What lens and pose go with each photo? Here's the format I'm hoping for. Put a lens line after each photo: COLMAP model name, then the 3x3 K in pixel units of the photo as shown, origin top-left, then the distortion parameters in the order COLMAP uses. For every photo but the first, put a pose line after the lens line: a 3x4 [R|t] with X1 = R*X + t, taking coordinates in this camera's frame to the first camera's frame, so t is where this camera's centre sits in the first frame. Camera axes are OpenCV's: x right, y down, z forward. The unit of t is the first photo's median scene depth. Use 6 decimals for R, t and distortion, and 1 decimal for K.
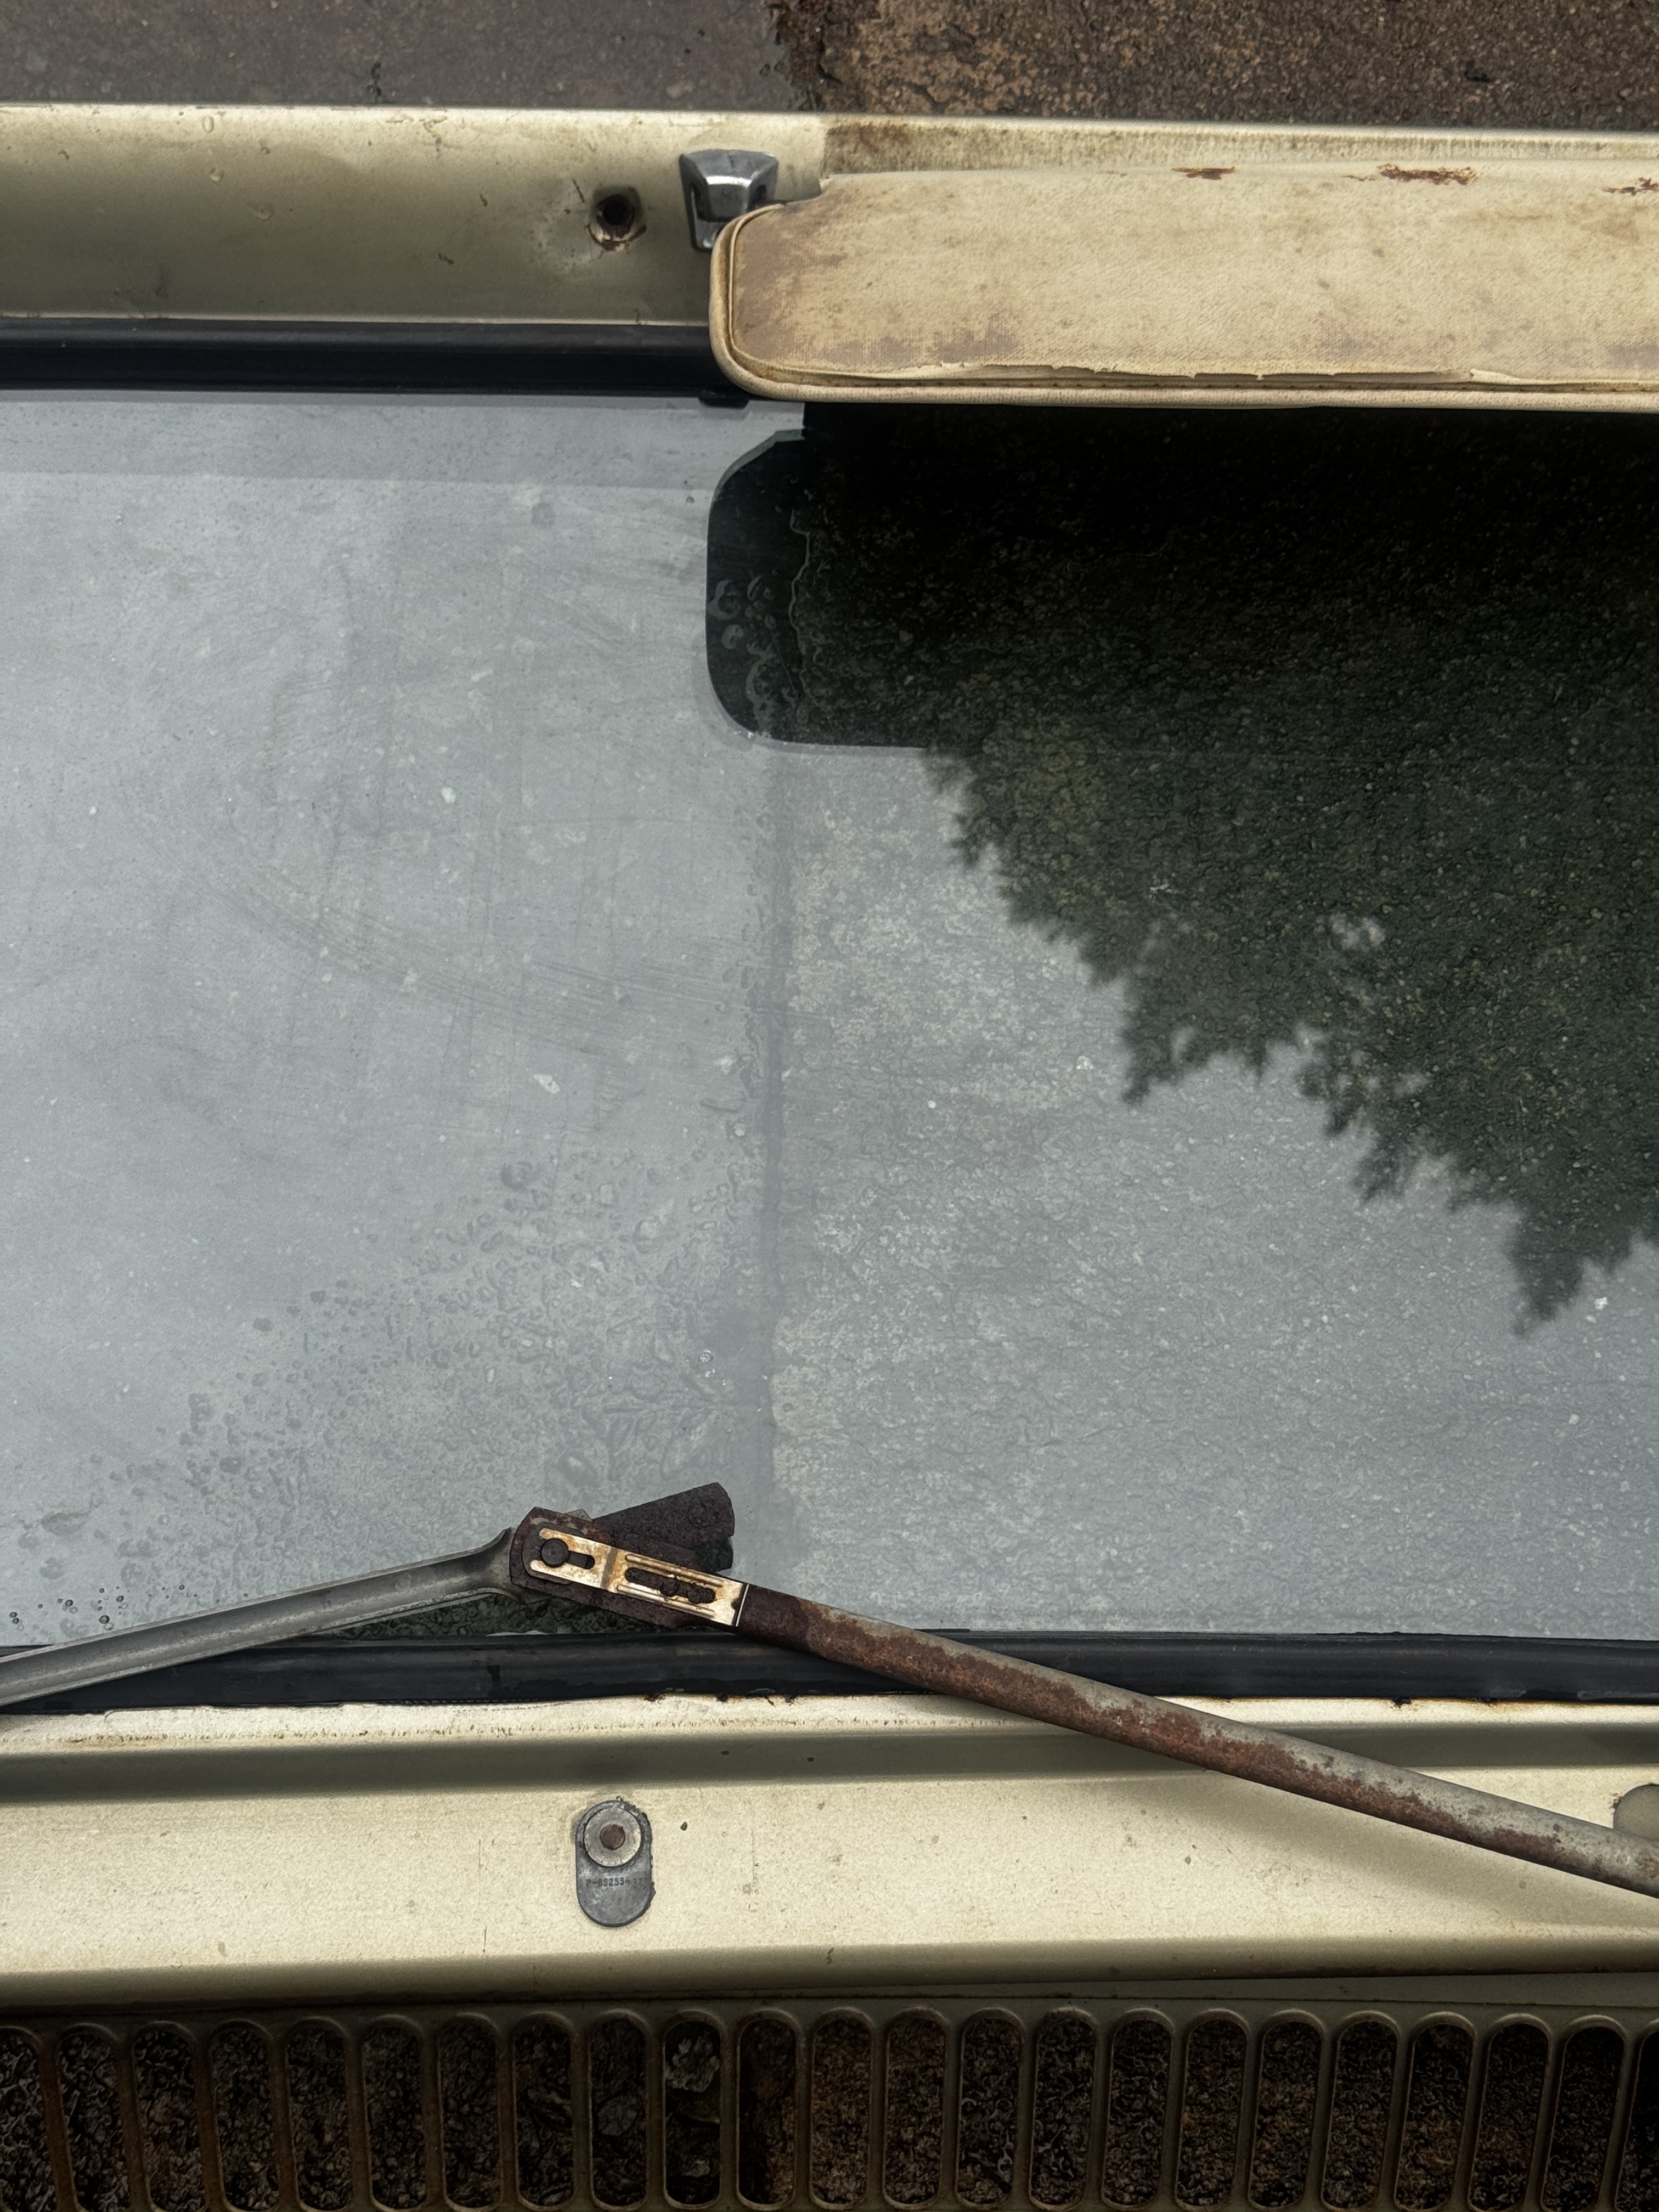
lens RADIAL K [[3136.4, 0, 793.4], [0, 3136.4, 1085.0], [0, 0, 1]] dist [0.205016, -0.466865]
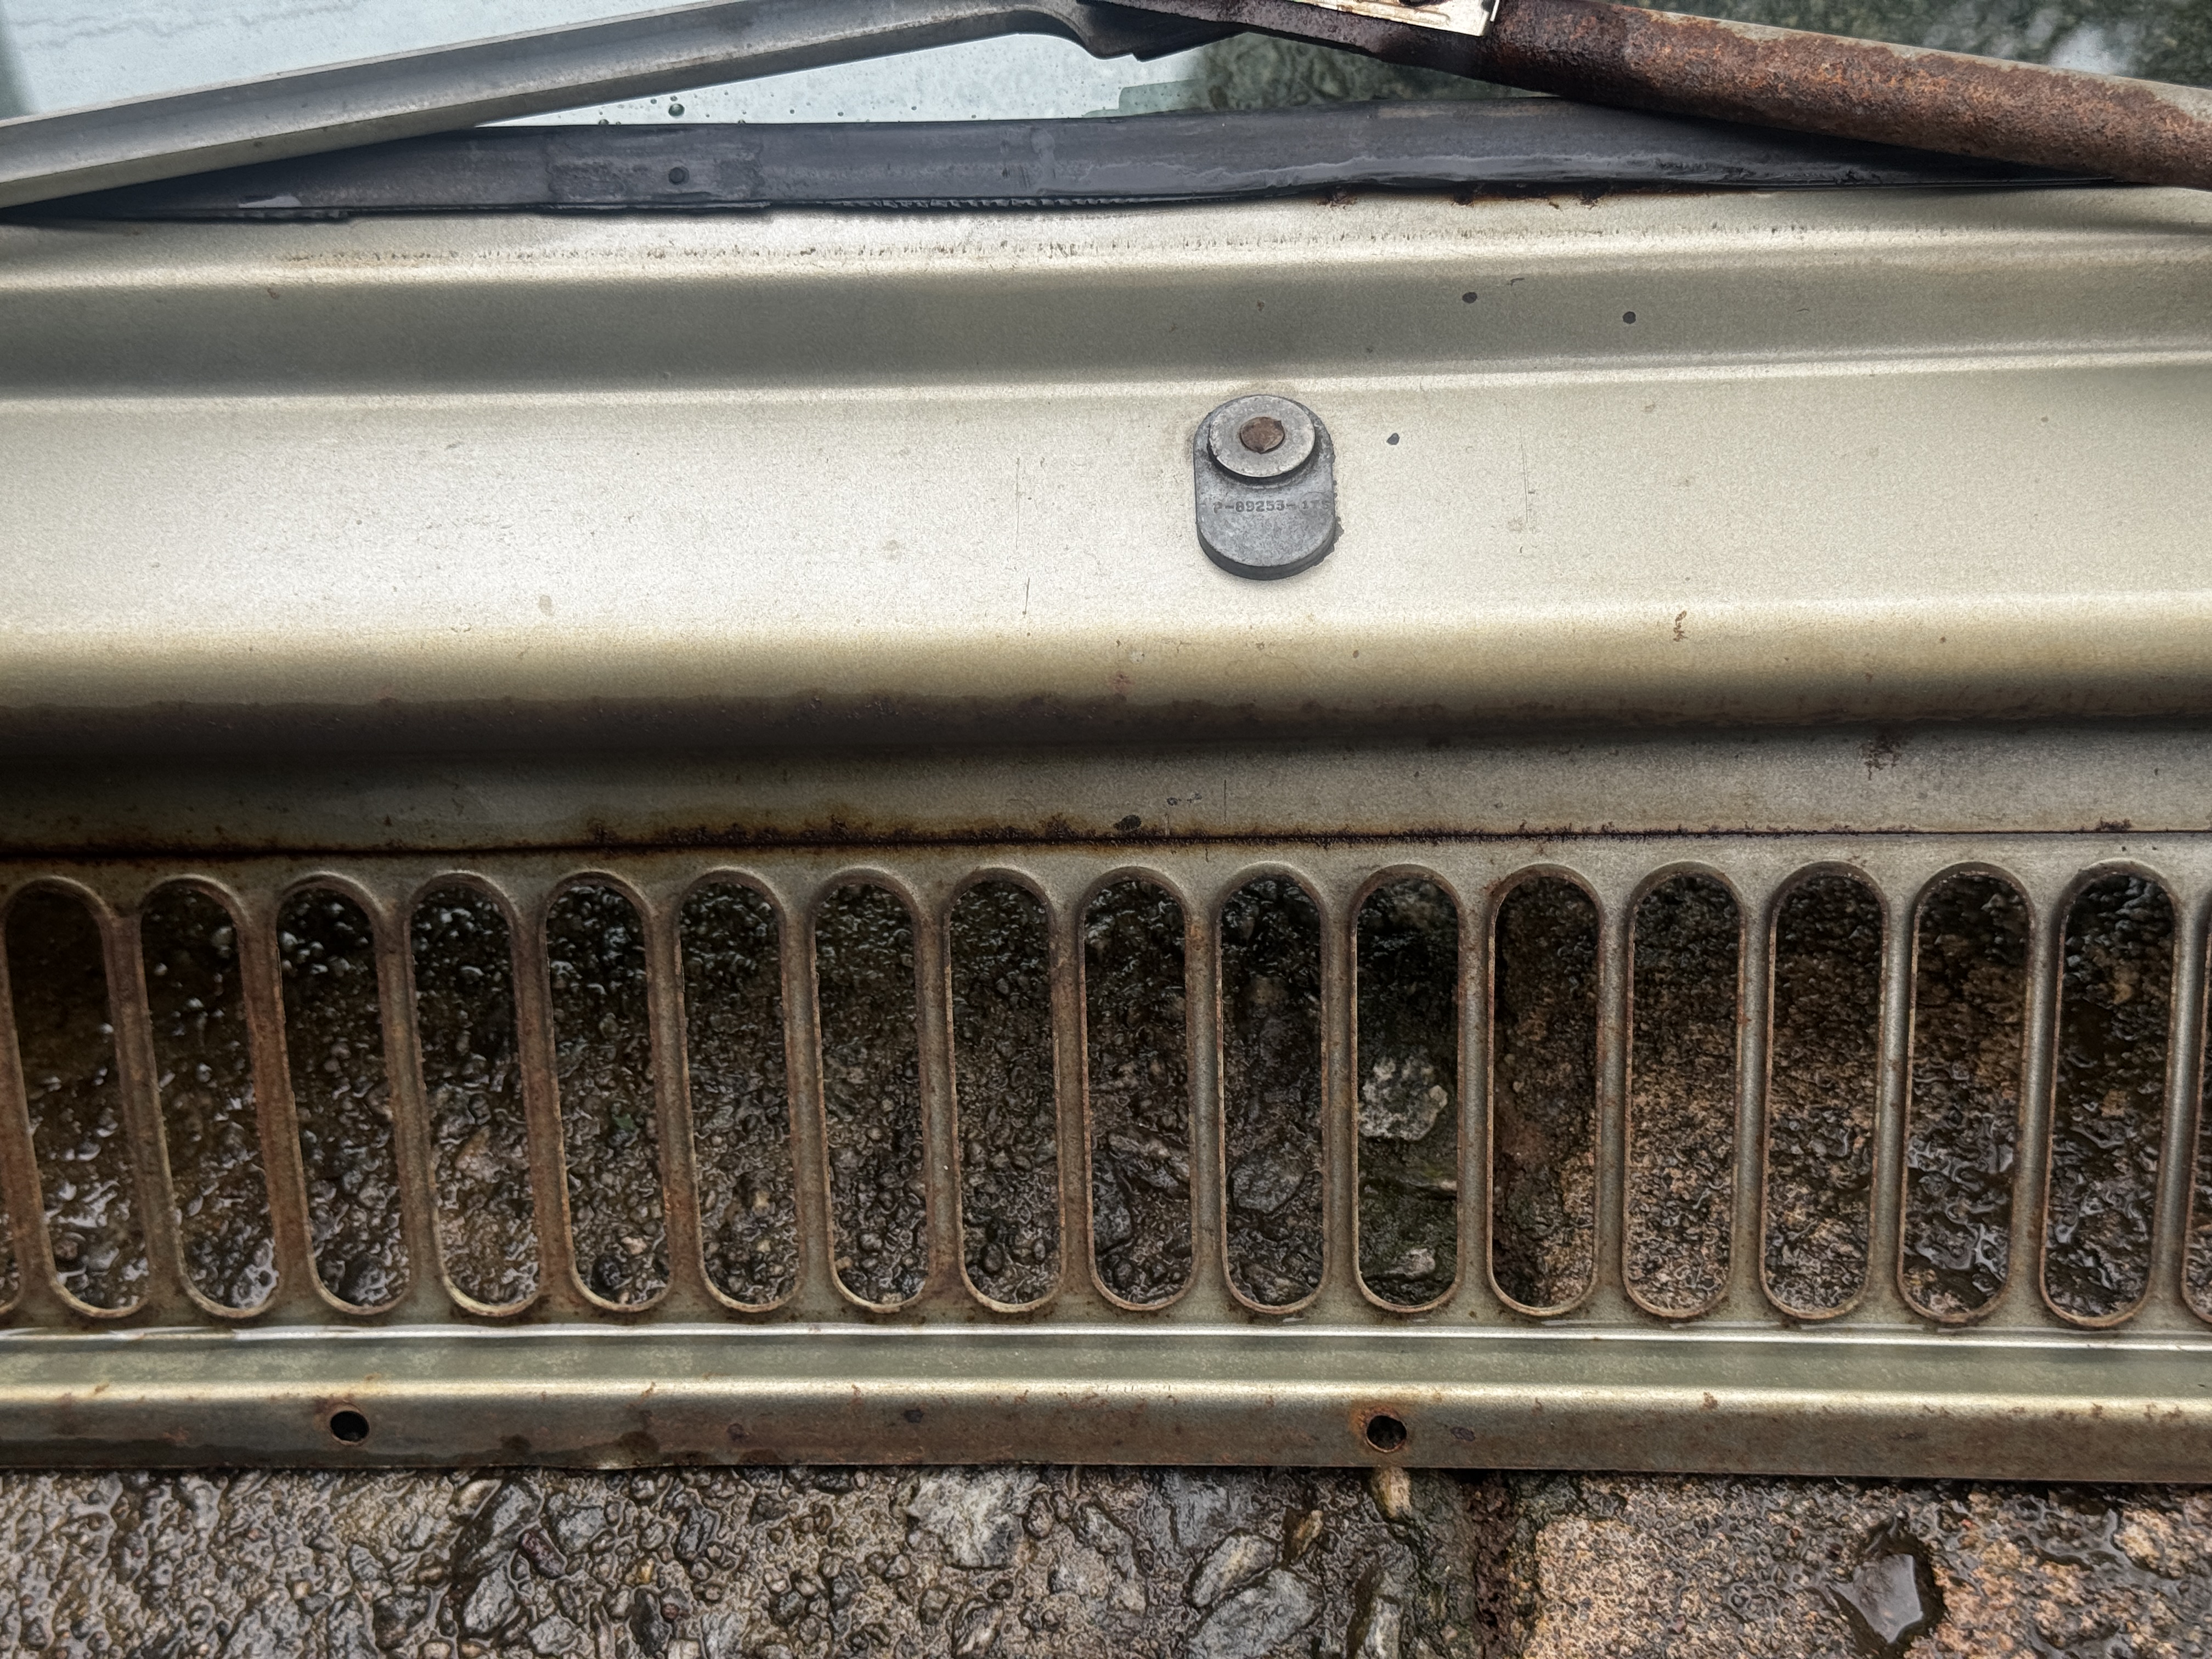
lens RADIAL K [[3074.4, 0, 1106.0], [0, 3074.4, 829.5], [0, 0, 1]] dist [0.148601, -0.183442]
pose [[0.995907, -0.013598, -0.089359, -0.032776], [-0.003485, 0.982108, -0.188286, 0.351019], [0.090320, 0.187826, 0.978041, 0.433491]]
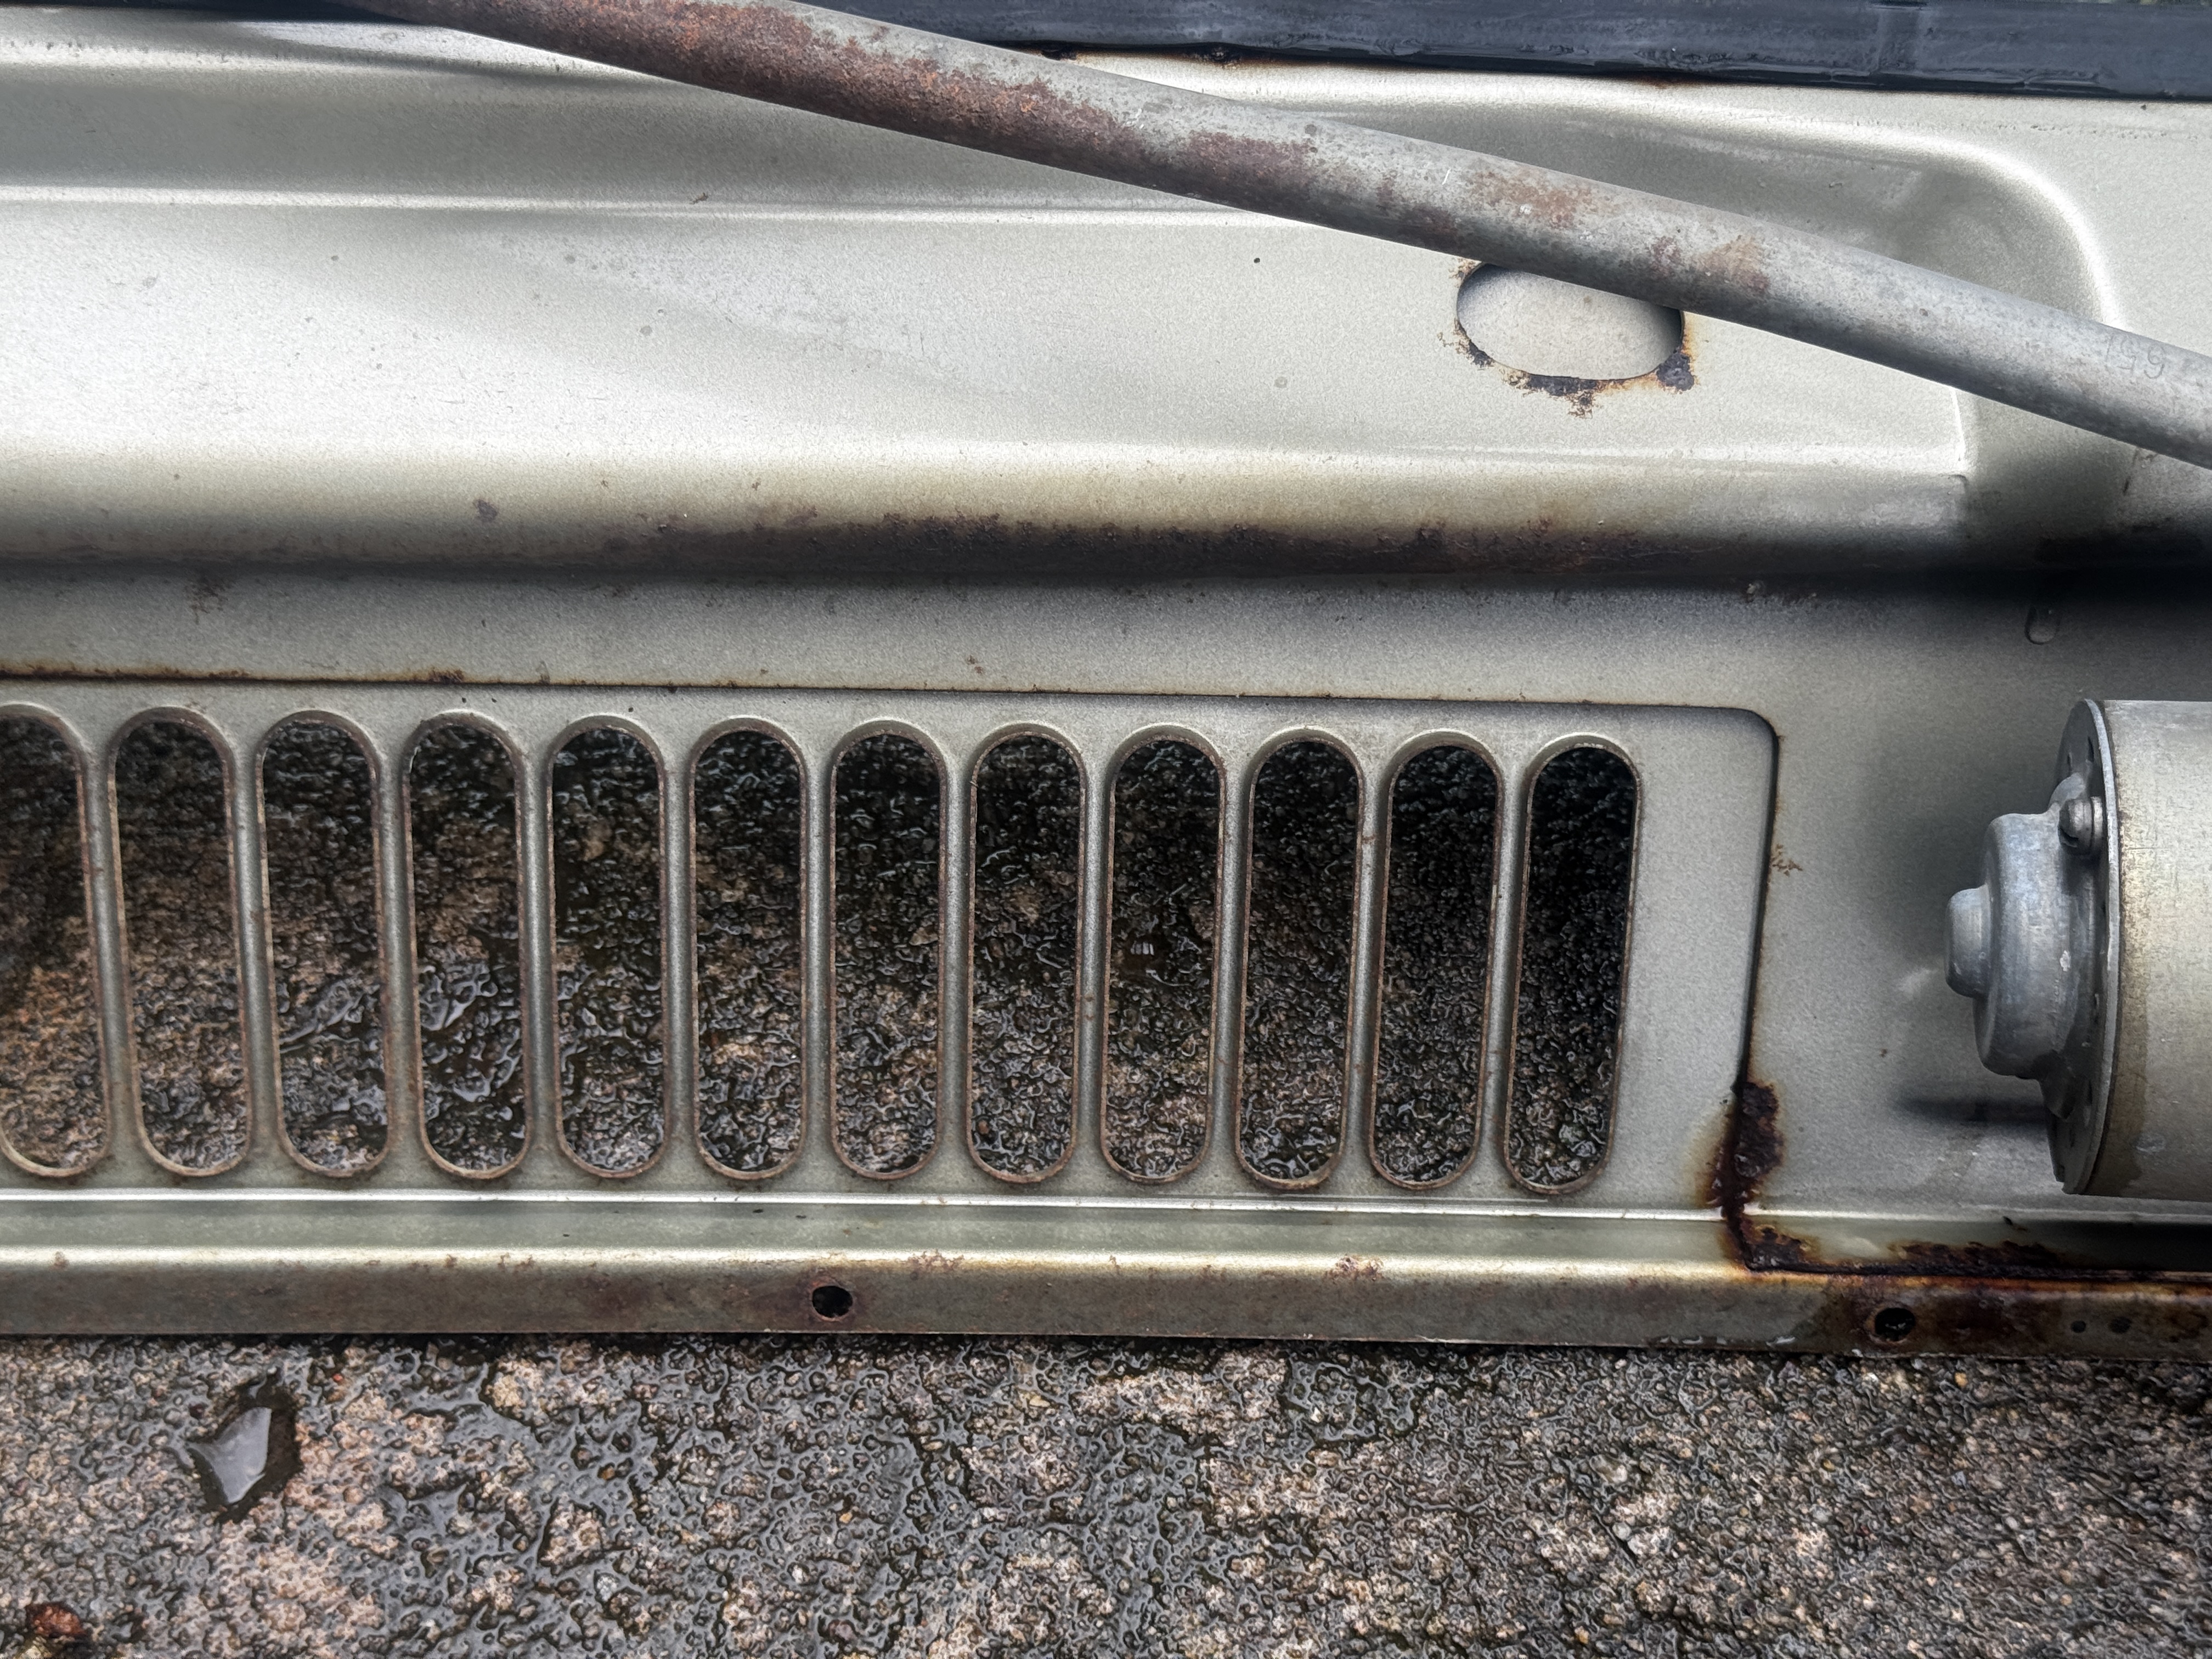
lens RADIAL K [[3136.4, 0, 1111.1], [0, 3136.4, 787.7], [0, 0, 1]] dist [0.205016, -0.466865]
pose [[0.999320, 0.006276, 0.036320, 0.160313], [-0.000487, 0.987559, -0.157251, 0.352414], [-0.036855, 0.157126, 0.986891, 0.438082]]
